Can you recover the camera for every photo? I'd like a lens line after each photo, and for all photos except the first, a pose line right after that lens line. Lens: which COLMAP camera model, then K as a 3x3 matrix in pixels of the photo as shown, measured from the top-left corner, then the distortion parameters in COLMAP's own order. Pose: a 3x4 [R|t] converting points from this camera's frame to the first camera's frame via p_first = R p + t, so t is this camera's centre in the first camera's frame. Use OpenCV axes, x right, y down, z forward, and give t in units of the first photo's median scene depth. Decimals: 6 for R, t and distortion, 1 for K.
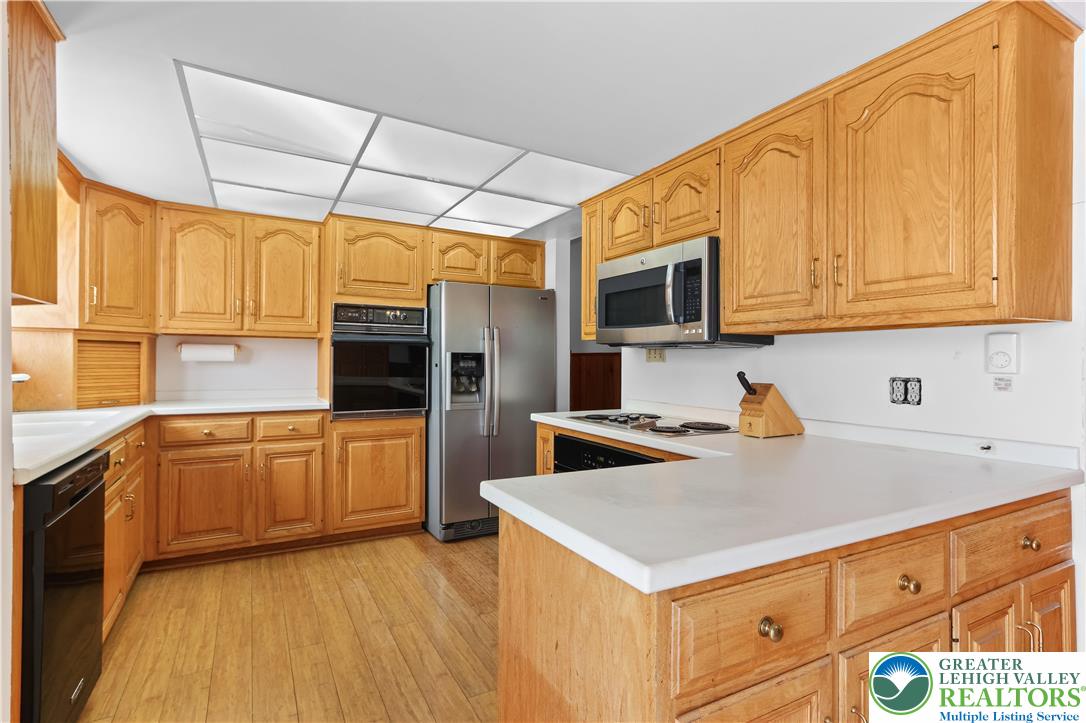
lens RADIAL K [[531.2, 0, 543.0], [0, 531.2, 361.5], [0, 0, 1]] dist [0.002087, 0.000668]
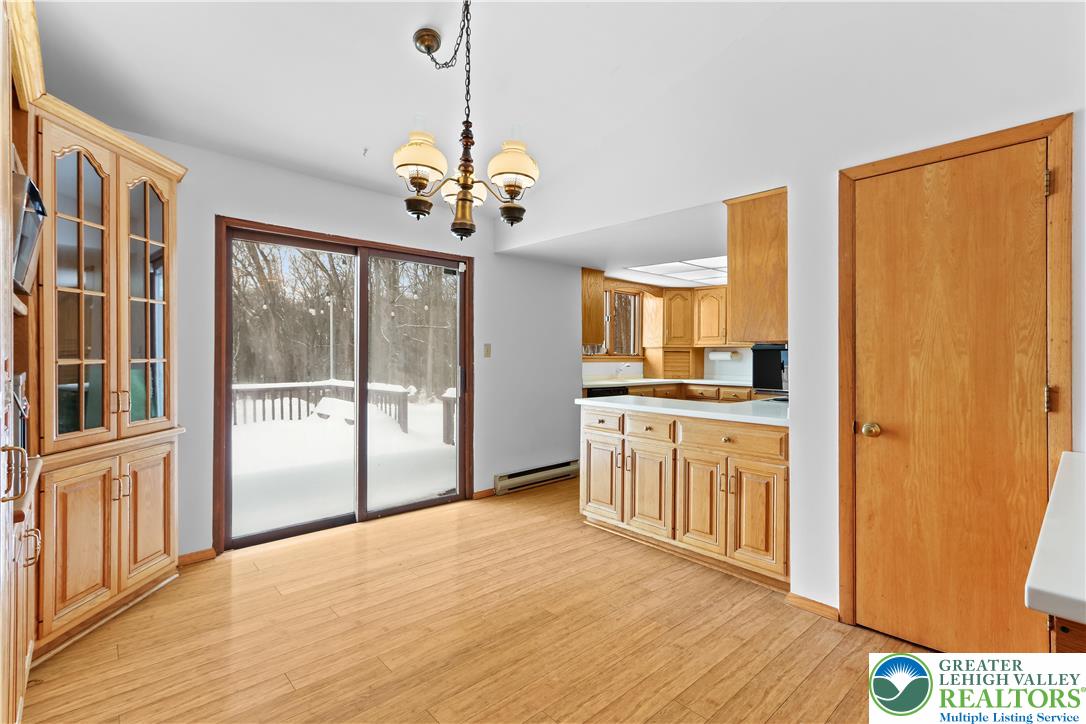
lens RADIAL K [[504.3, 0, 536.5], [0, 504.3, 356.3], [0, 0, 1]] dist [0.000795, 0.000308]
pose [[0.227790, -0.003231, -0.973705, 1.136492], [-0.004847, 0.999978, -0.004452, -0.002676], [0.973698, 0.005734, 0.227770, -0.116041]]
